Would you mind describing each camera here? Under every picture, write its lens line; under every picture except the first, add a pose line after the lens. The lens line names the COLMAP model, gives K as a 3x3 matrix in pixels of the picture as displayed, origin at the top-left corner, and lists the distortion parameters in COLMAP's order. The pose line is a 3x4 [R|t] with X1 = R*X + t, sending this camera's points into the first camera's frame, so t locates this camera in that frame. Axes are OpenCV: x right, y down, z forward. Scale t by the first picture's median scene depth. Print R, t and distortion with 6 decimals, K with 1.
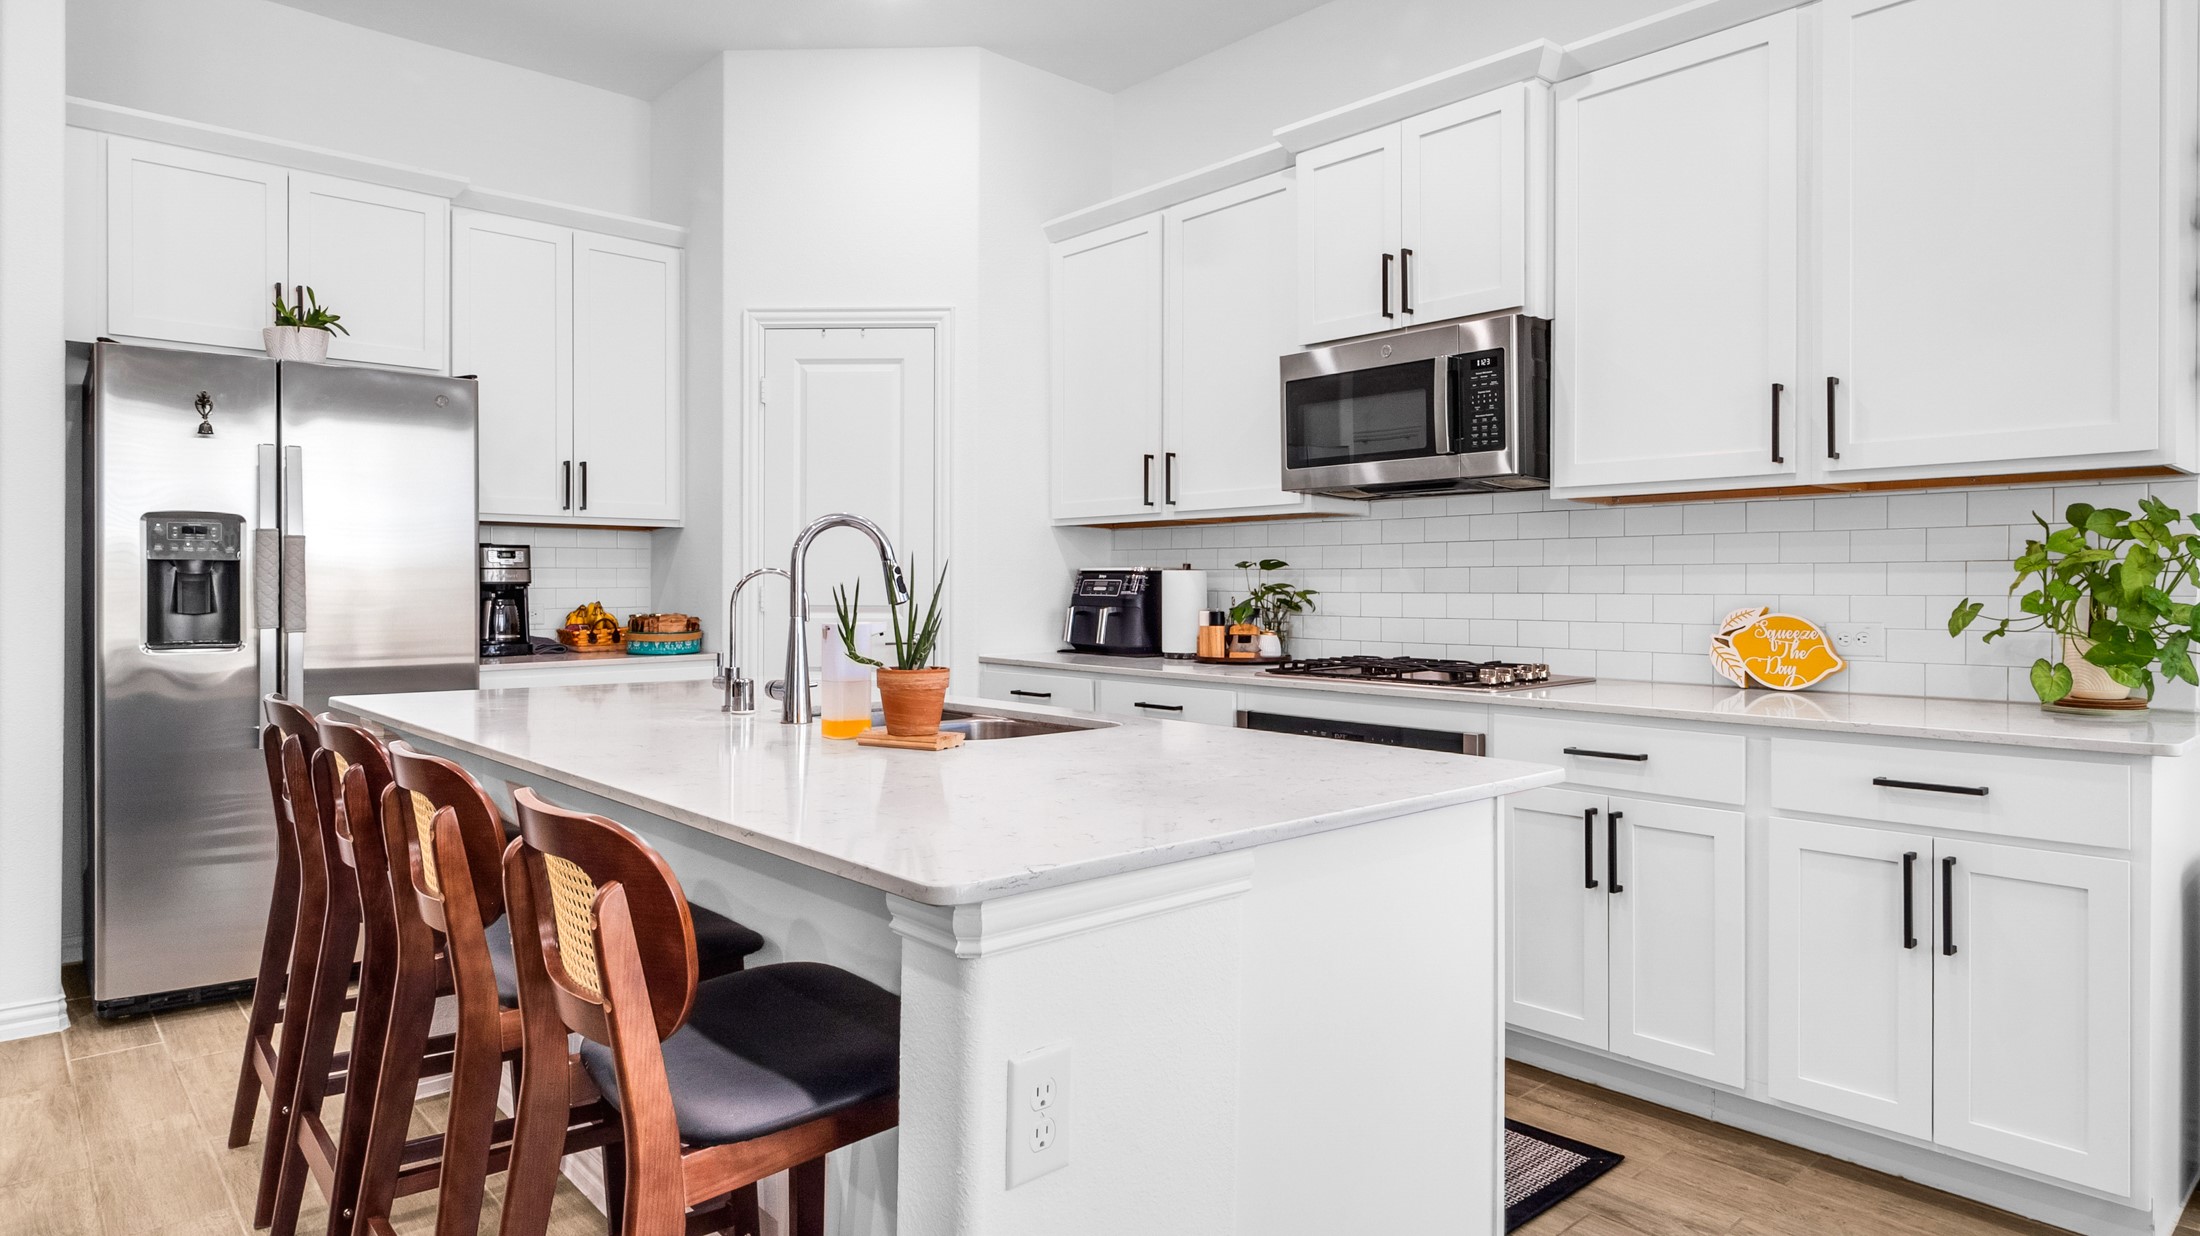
lens RADIAL K [[1279.0, 0, 1048.2], [0, 1279.0, 586.5], [0, 0, 1]] dist [0.059240, 0.000193]
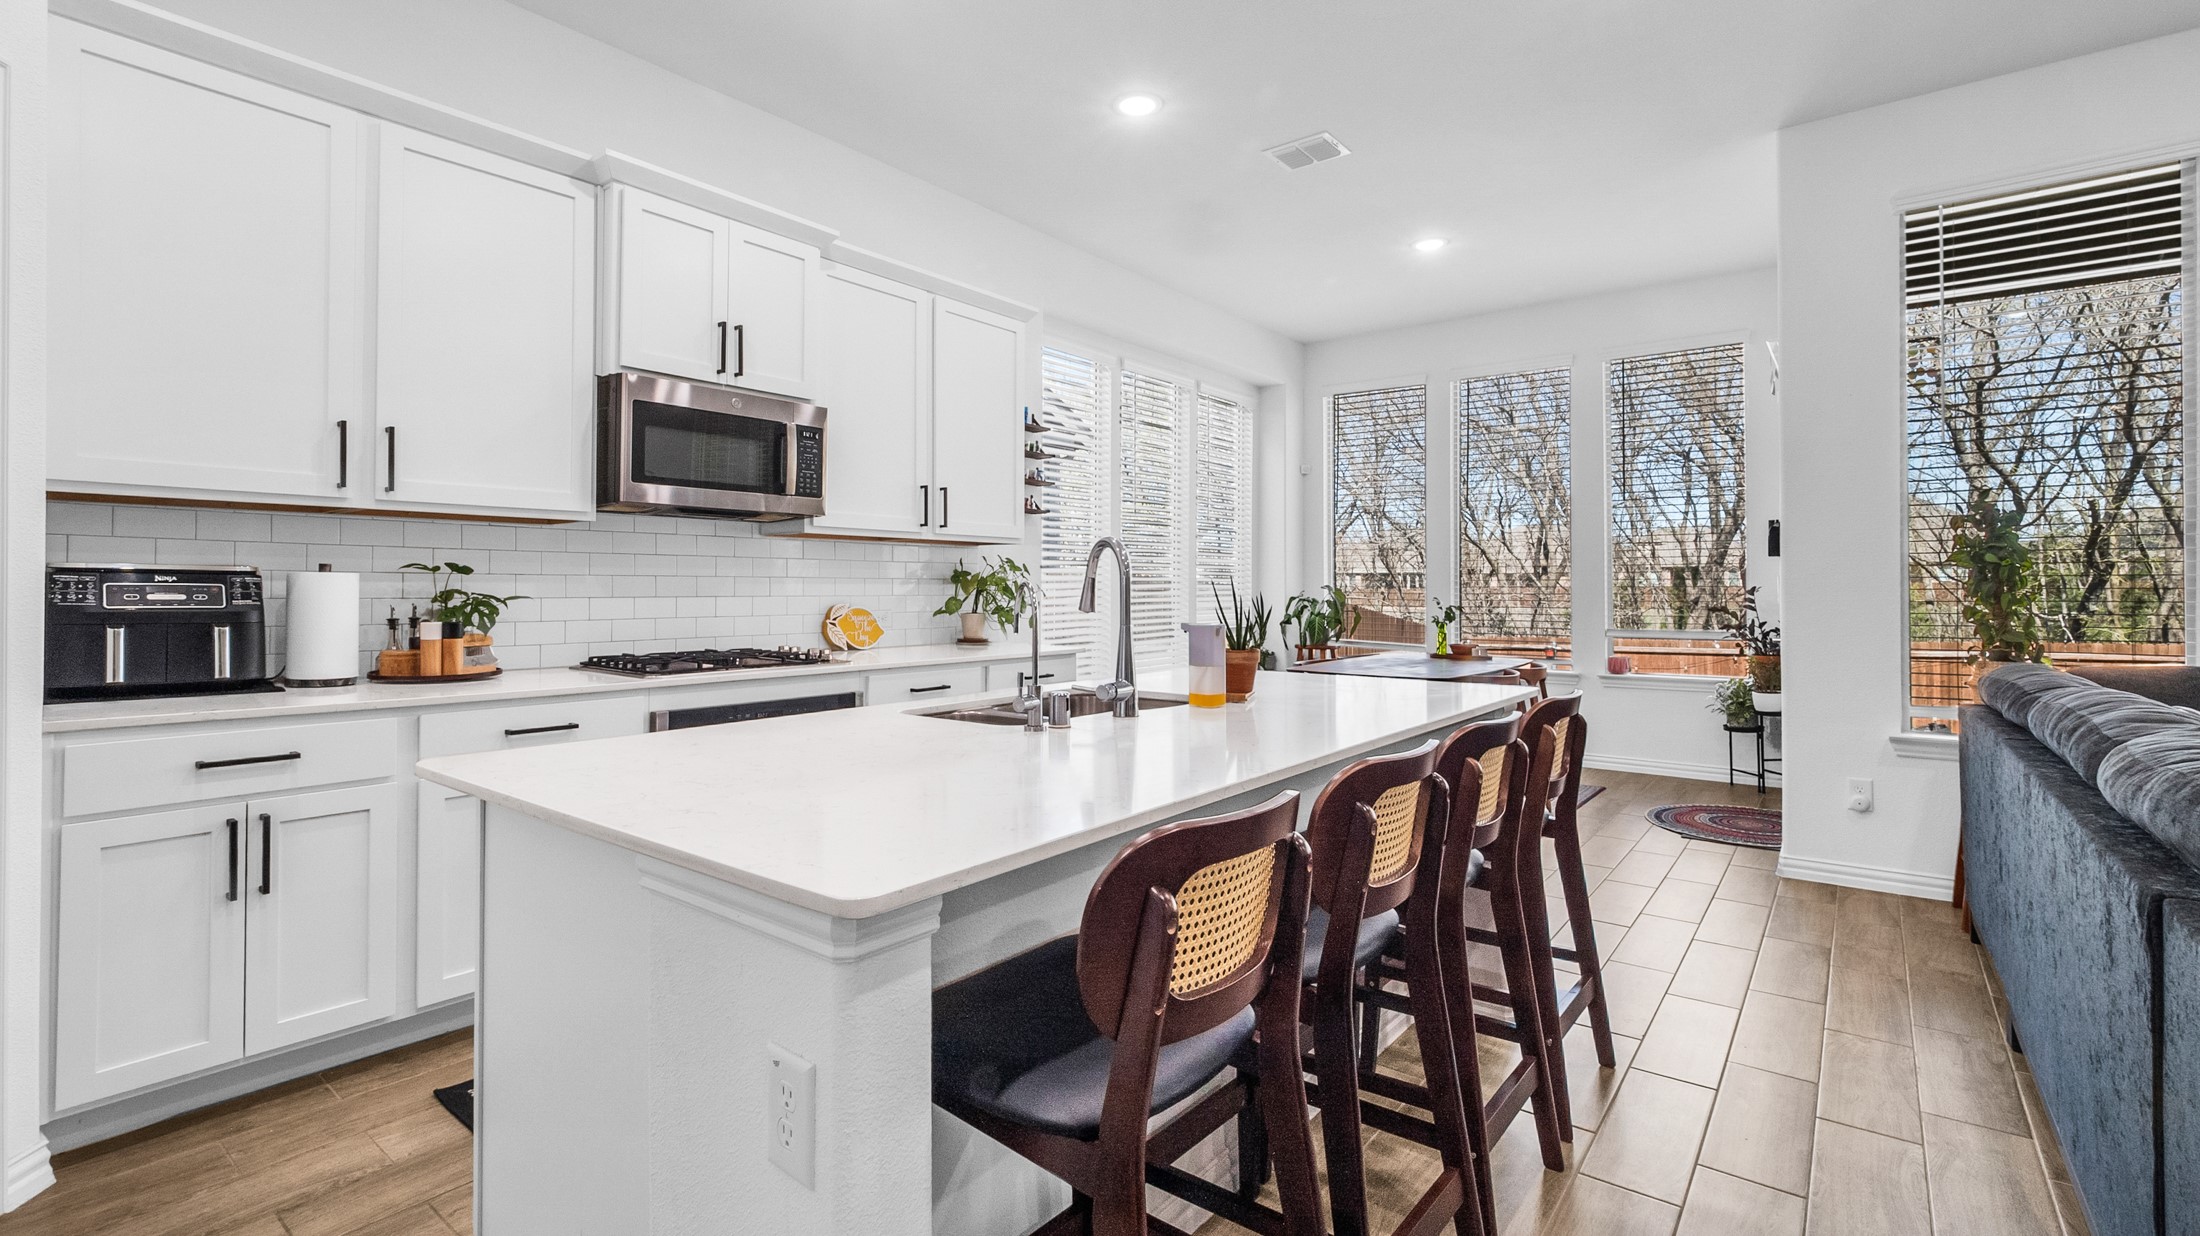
lens RADIAL K [[968.1, 0, 1126.9], [0, 968.1, 584.6], [0, 0, 1]] dist [0.001902, 0.000151]
pose [[-0.211254, 0.005845, 0.977414, -0.594666], [0.000686, 0.999983, -0.005832, -0.001394], [-0.977431, -0.000562, -0.211254, 0.673406]]
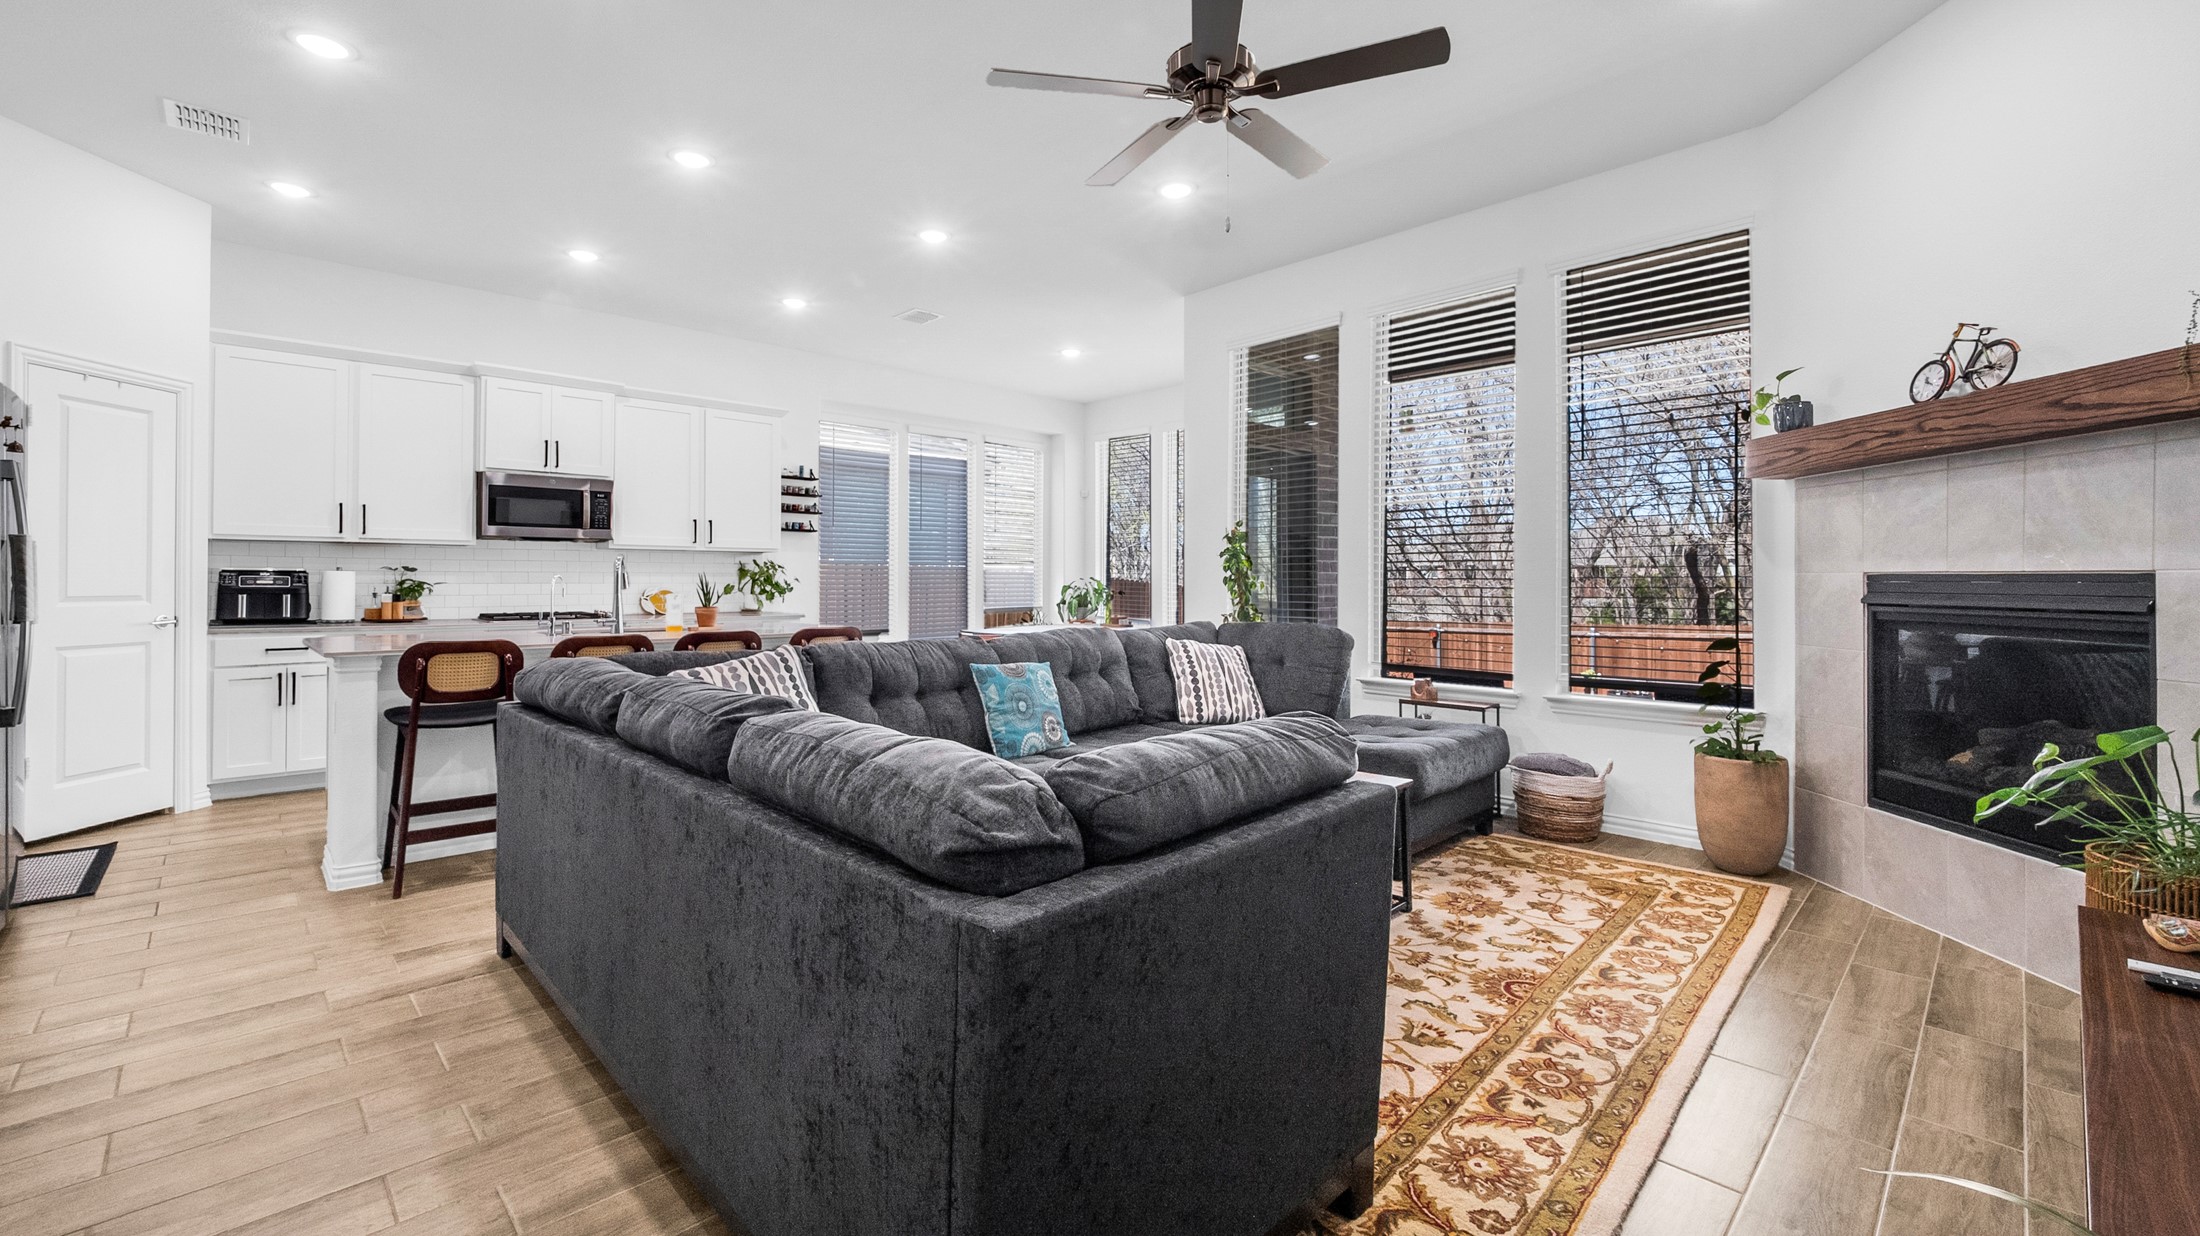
lens RADIAL K [[904.0, 0, 1122.4], [0, 904.0, 578.8], [0, 0, 1]] dist [0.001074, 0.000042]
pose [[-0.085827, 0.004175, 0.996301, -1.220077], [-0.001219, 0.999990, -0.004295, 0.001517], [-0.996309, -0.001583, -0.085821, 0.072351]]
